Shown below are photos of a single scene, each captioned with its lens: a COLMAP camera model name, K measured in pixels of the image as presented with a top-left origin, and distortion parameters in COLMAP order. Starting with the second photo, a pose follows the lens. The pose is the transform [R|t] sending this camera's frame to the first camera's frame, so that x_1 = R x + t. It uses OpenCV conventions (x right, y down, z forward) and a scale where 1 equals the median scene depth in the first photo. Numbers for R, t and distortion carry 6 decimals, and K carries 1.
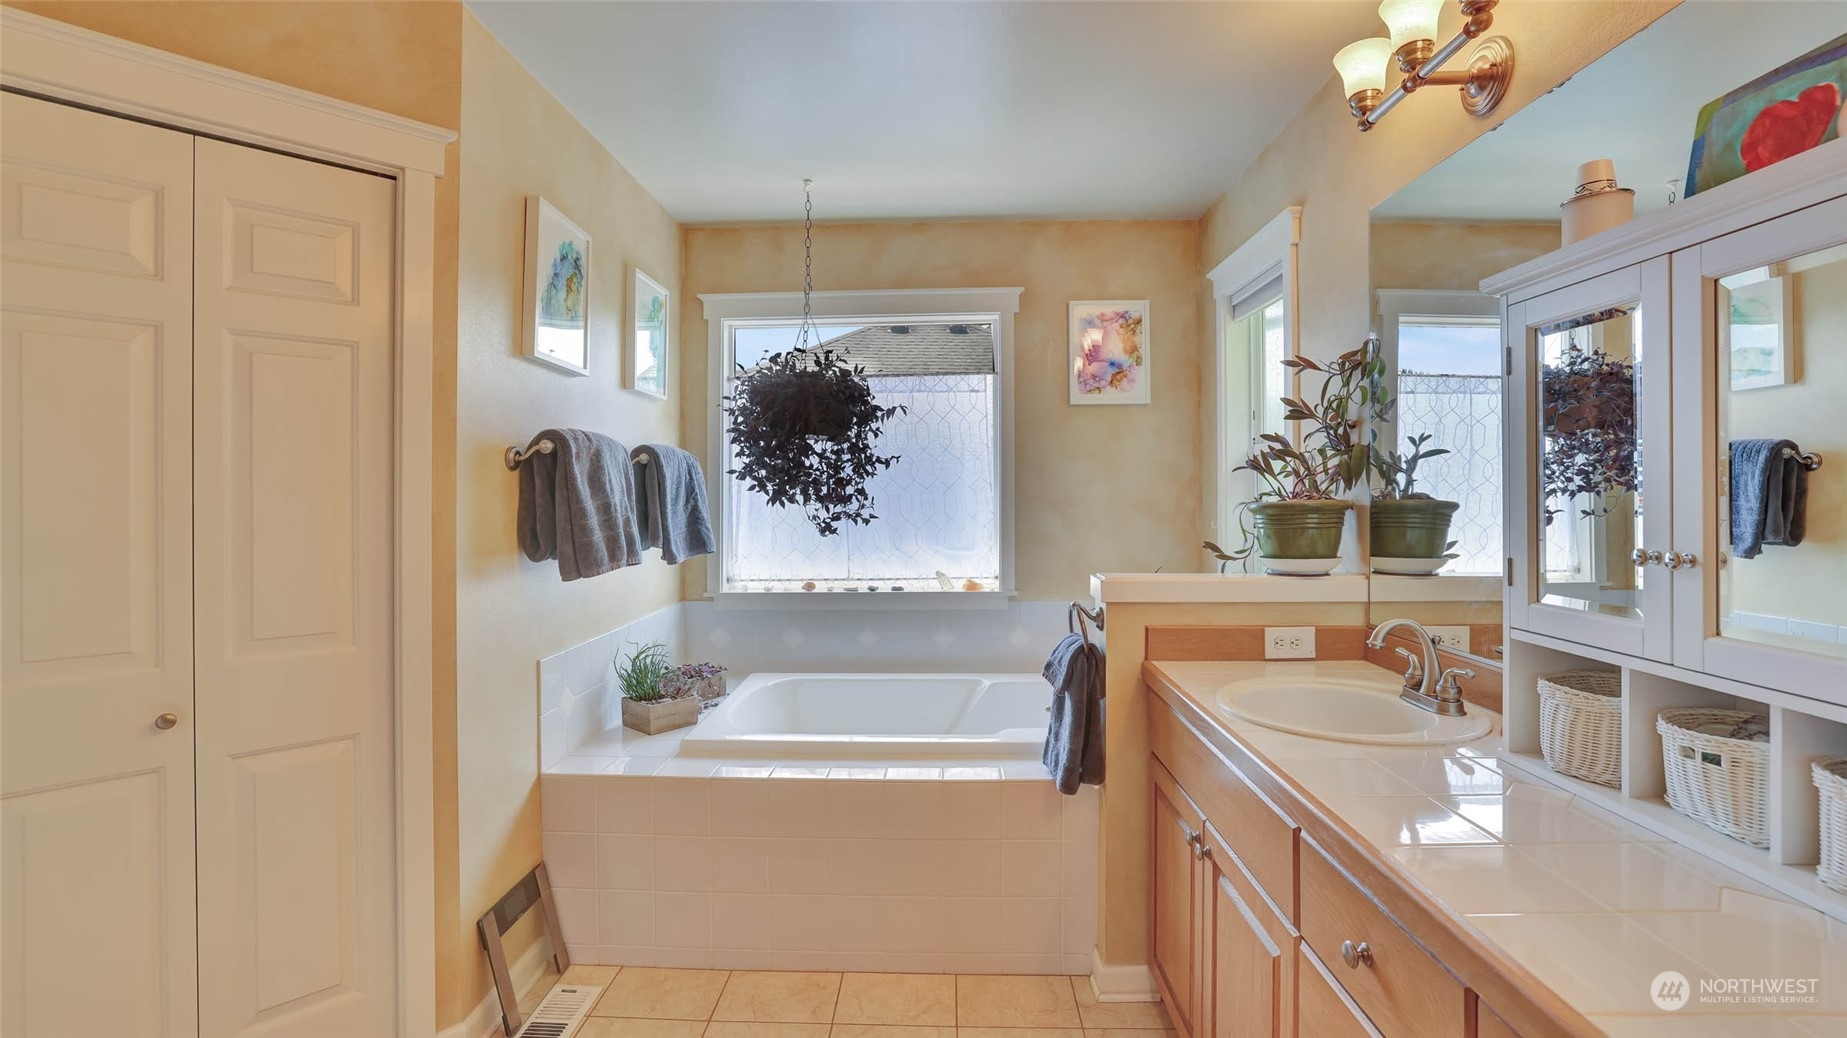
lens RADIAL K [[808.1, 0, 931.8], [0, 808.1, 512.3], [0, 0, 1]] dist [-0.001386, 0.000444]
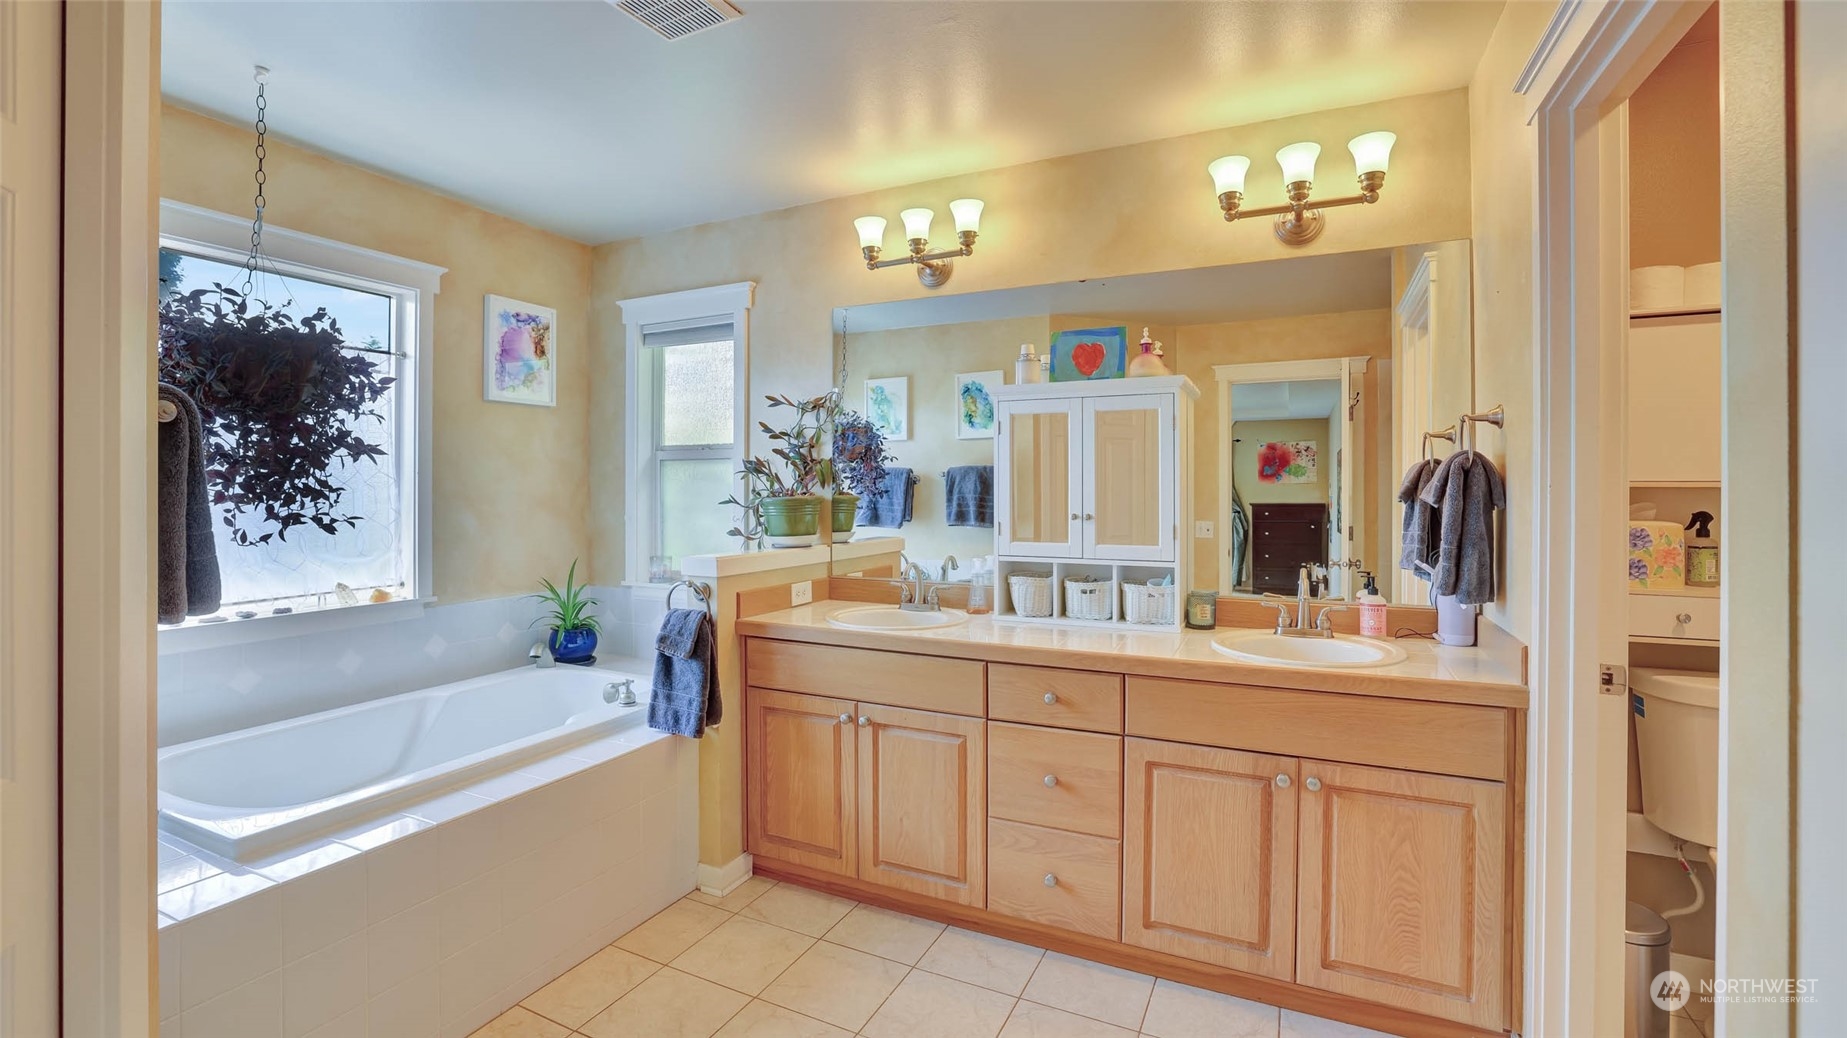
lens RADIAL K [[808.1, 0, 927.0], [0, 808.1, 503.0], [0, 0, 1]] dist [-0.001386, 0.000444]
pose [[0.420256, -0.001670, 0.907404, -0.498082], [0.017784, 0.999821, -0.006397, 0.007677], [-0.907231, 0.018826, 0.420210, 0.113389]]
